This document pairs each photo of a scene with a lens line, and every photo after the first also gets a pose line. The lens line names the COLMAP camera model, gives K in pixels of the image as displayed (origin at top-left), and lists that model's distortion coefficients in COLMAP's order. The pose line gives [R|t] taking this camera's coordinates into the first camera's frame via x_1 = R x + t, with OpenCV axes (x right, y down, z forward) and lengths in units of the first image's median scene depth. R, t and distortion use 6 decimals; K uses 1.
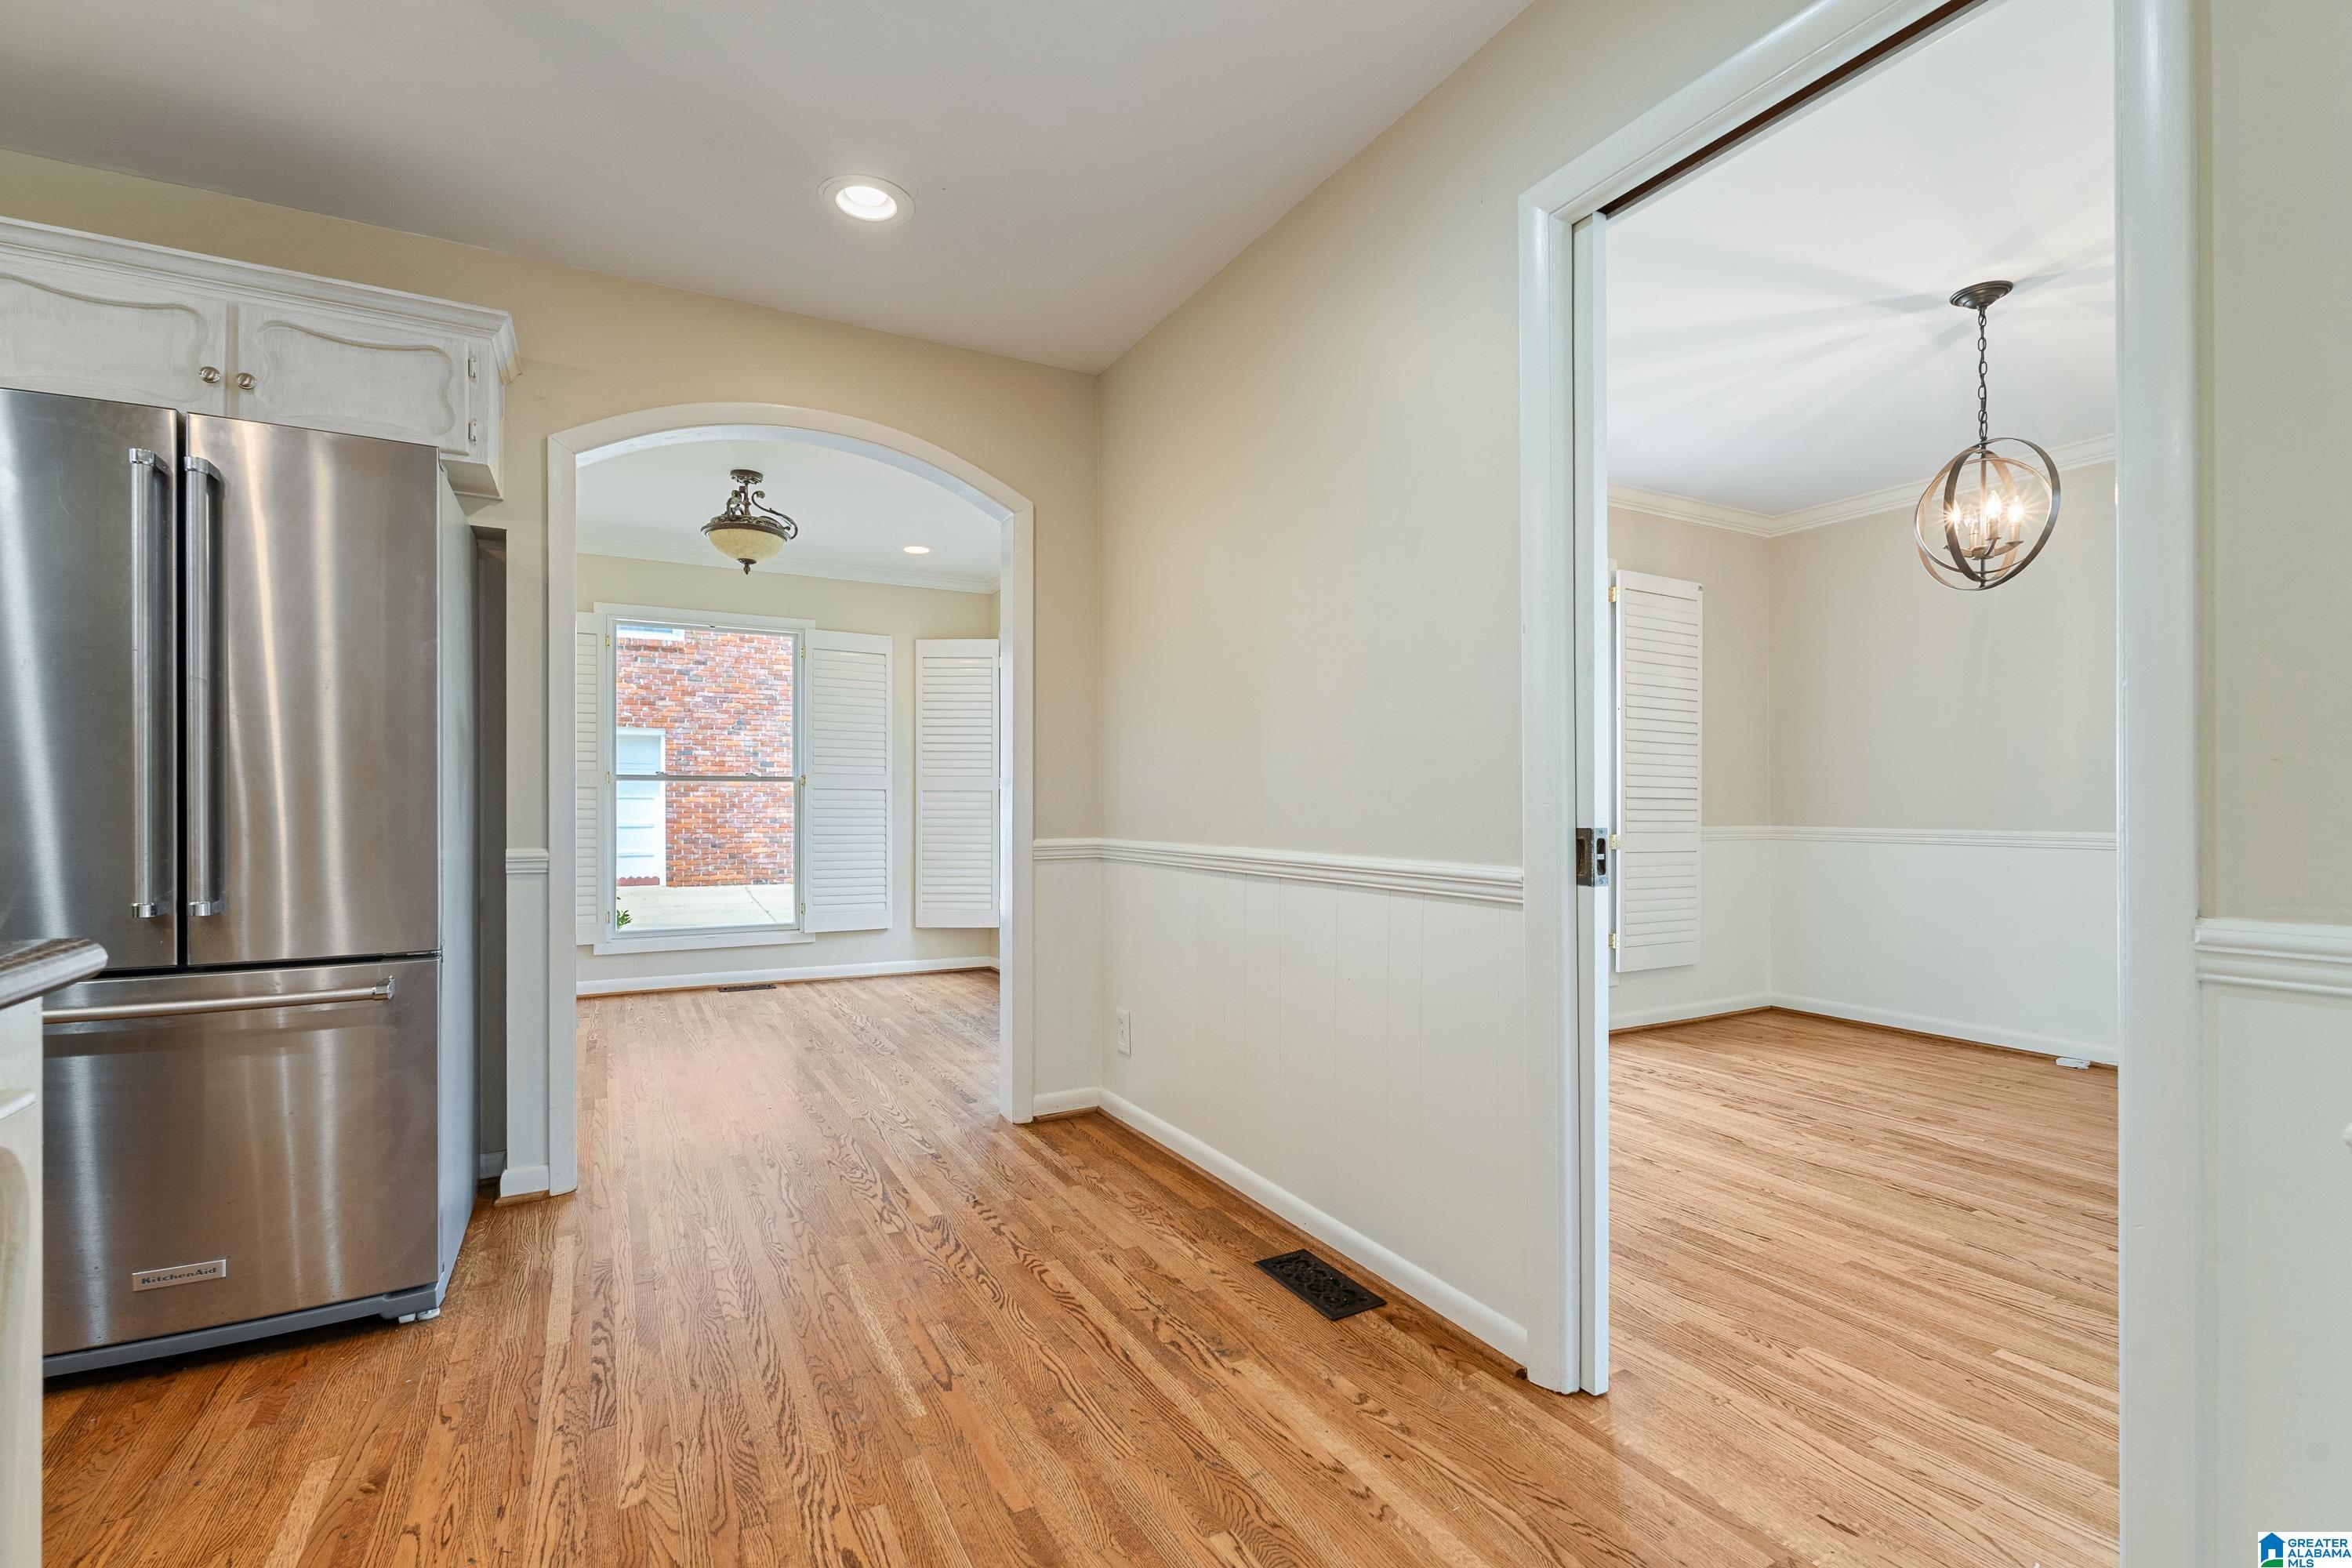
lens RADIAL K [[1028.6, 0, 1170.5], [0, 1028.6, 800.4], [0, 0, 1]] dist [-0.002319, -0.000178]
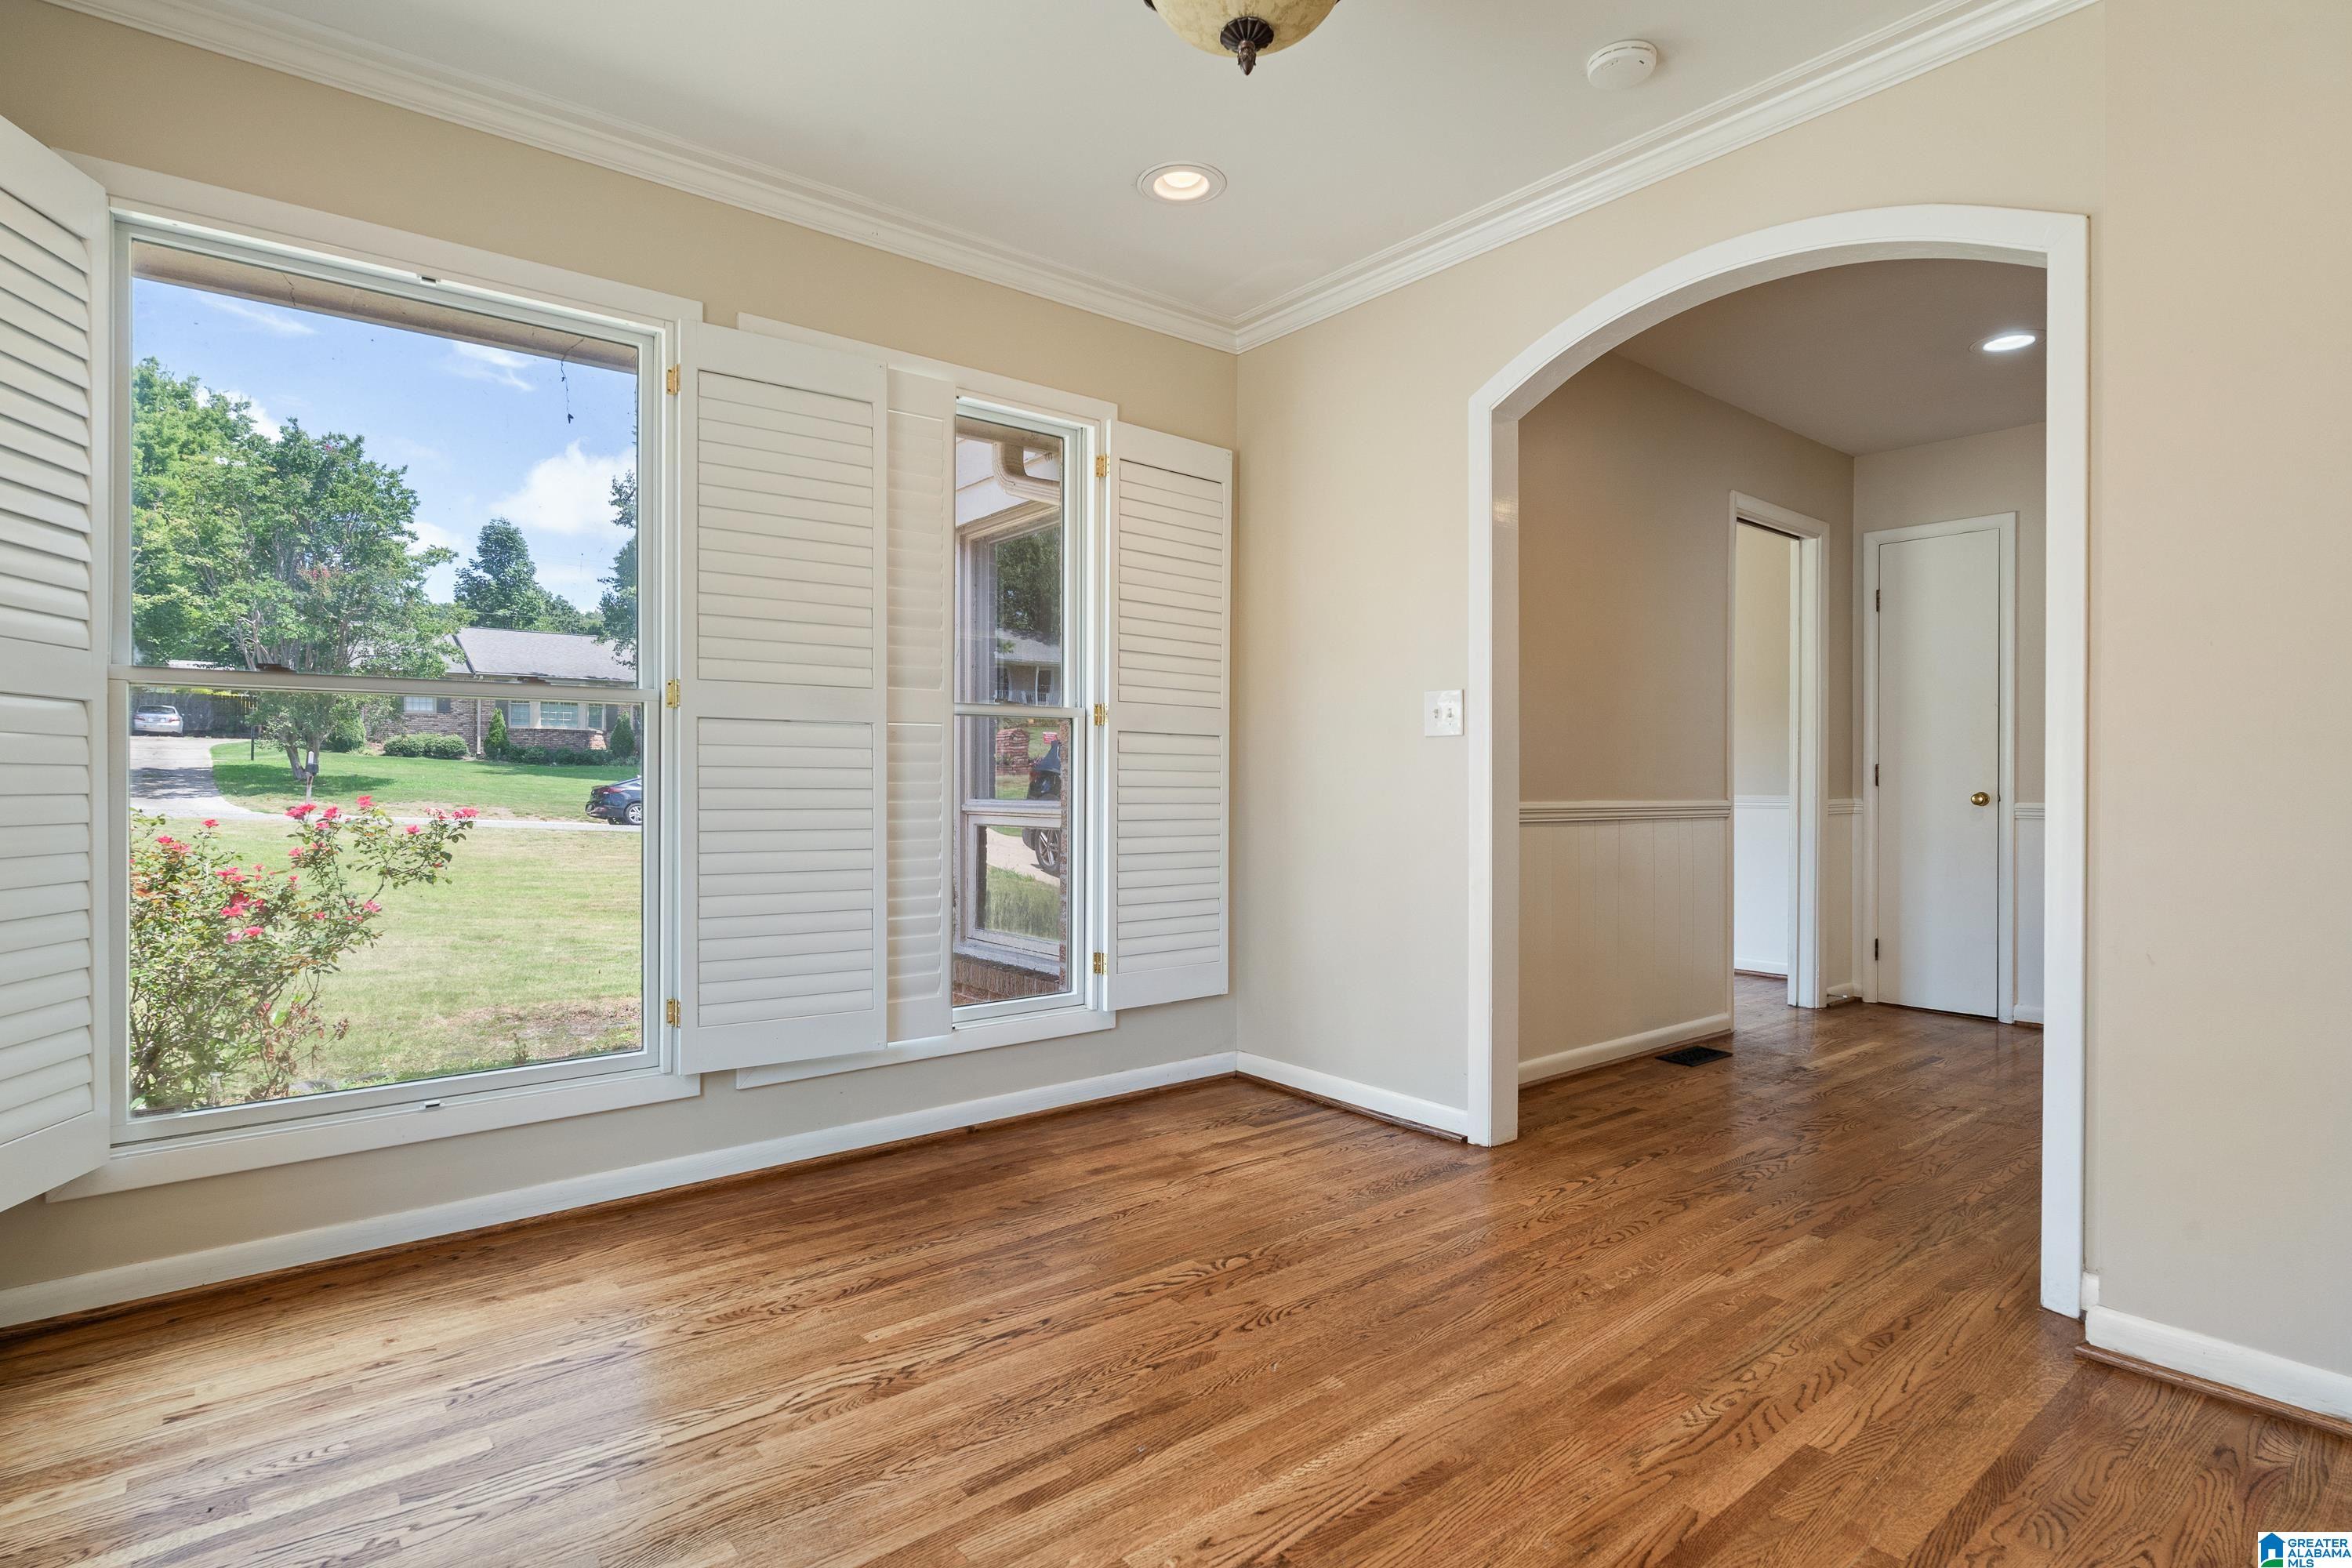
lens RADIAL K [[1179.0, 0, 1168.1], [0, 1179.0, 784.1], [0, 0, 1]] dist [0.000213, 0.000031]
pose [[-0.176033, -0.003157, 0.984379, -0.550174], [-0.008432, 0.999963, 0.001699, 0.011247], [-0.984348, -0.008002, -0.176053, 0.755848]]
